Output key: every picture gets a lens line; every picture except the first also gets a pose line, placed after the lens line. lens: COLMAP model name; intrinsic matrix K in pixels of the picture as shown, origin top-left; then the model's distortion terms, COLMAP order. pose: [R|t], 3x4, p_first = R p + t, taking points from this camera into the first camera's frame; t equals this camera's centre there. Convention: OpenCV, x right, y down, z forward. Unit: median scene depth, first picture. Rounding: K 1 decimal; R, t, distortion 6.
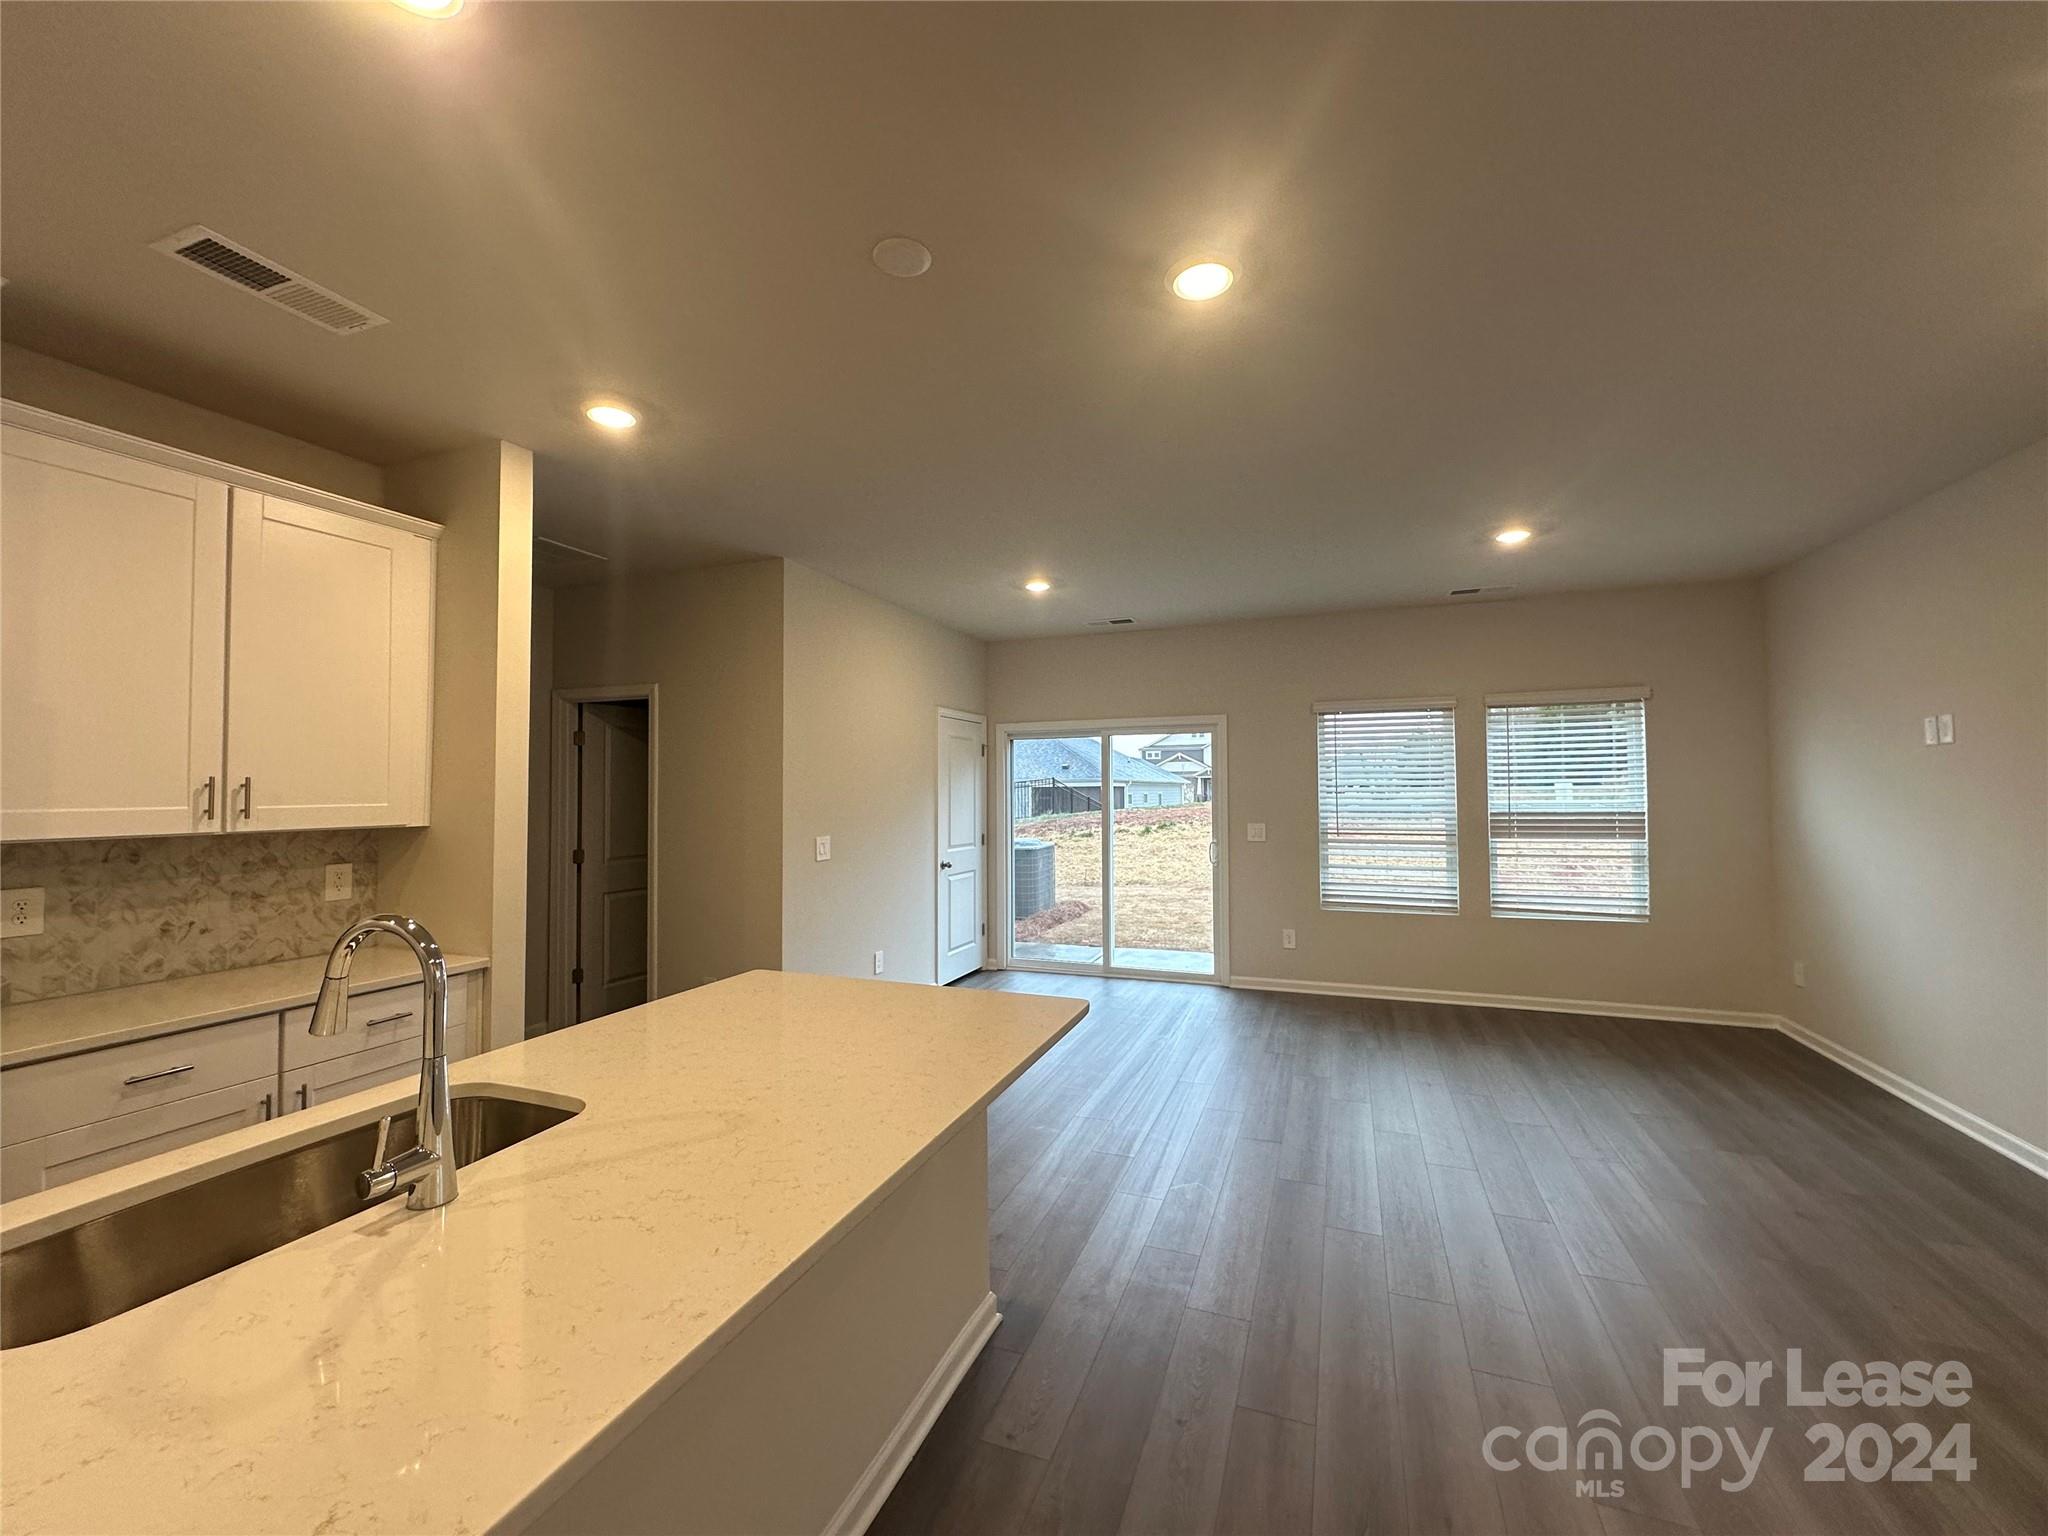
lens RADIAL K [[815.2, 0, 1024.0], [0, 815.2, 768.0], [0, 0, 1]] dist [-0.001549, 0.000072]
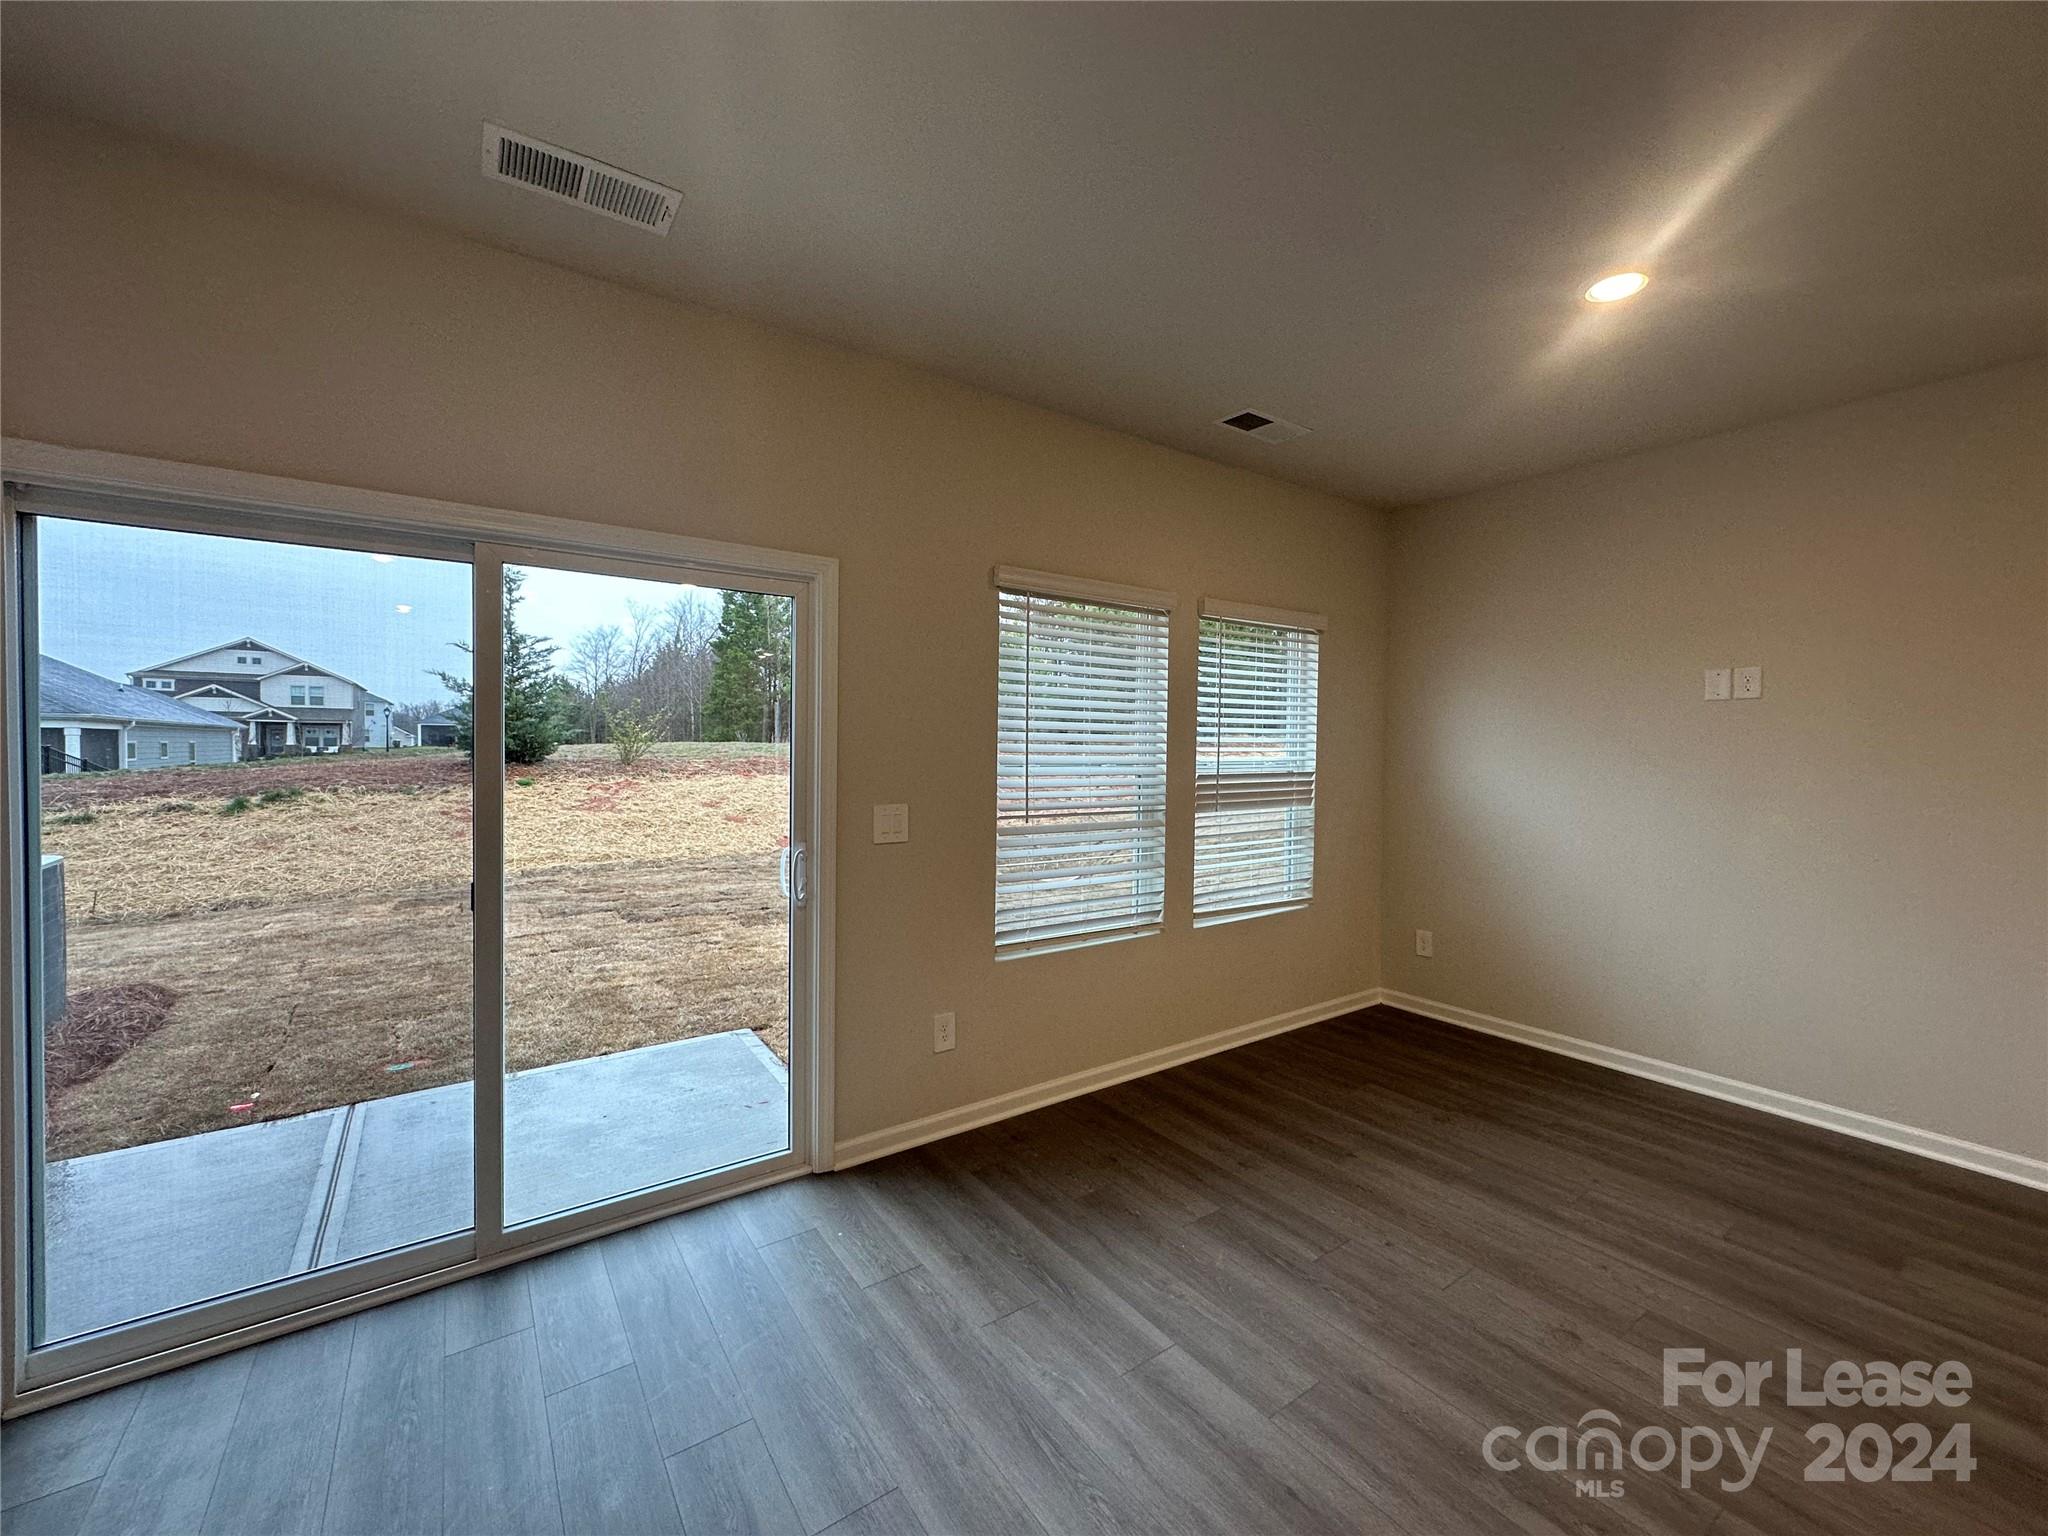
lens RADIAL K [[815.2, 0, 1024.0], [0, 815.2, 768.0], [0, 0, 1]] dist [-0.001549, 0.000072]
pose [[0.554823, -0.011740, 0.831886, -0.084589], [-0.035648, 0.998647, 0.037869, 0.036428], [-0.831205, -0.050666, 0.553653, 0.959074]]
